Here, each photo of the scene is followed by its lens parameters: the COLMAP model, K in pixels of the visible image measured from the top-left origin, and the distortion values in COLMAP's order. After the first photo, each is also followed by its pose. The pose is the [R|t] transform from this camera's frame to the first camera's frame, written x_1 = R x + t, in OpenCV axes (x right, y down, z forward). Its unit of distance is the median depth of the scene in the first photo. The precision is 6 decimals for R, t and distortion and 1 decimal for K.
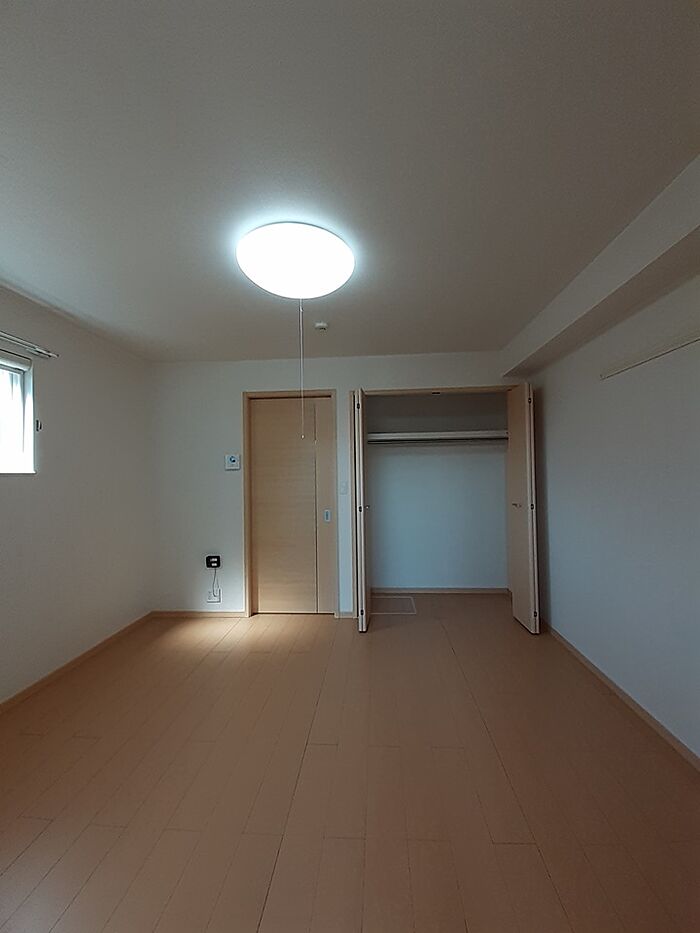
lens RADIAL K [[376.3, 0, 348.4], [0, 376.3, 467.4], [0, 0, 1]] dist [-0.002194, -0.000240]
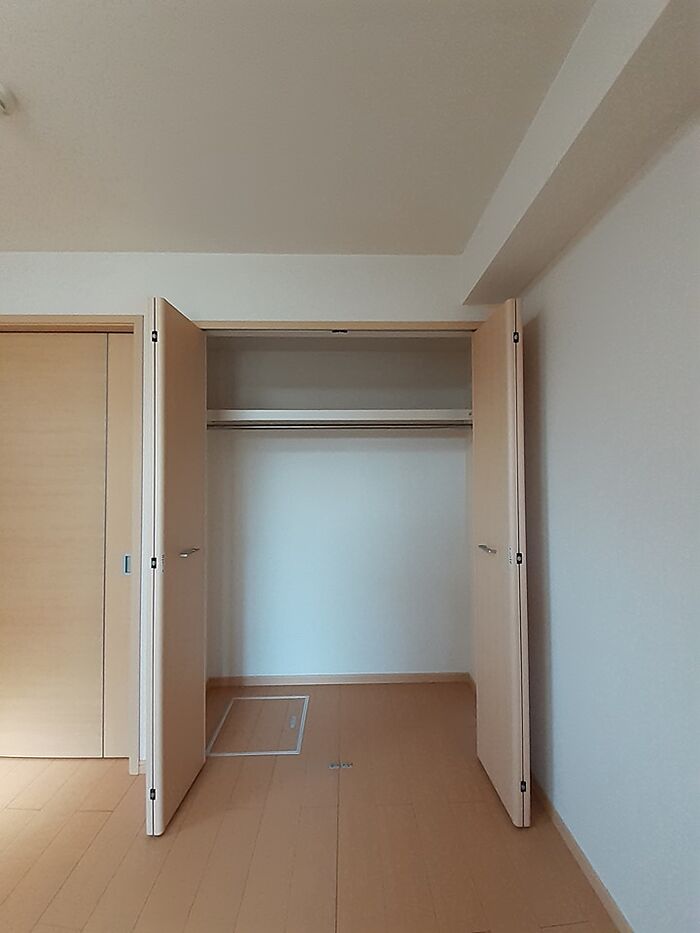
lens RADIAL K [[376.3, 0, 348.4], [0, 376.3, 467.4], [0, 0, 1]] dist [-0.002194, -0.000240]
pose [[0.996654, 0.014961, 0.080350, 0.207633], [-0.014113, 0.999839, -0.011112, -0.001631], [-0.080504, 0.009941, 0.996705, 0.480551]]
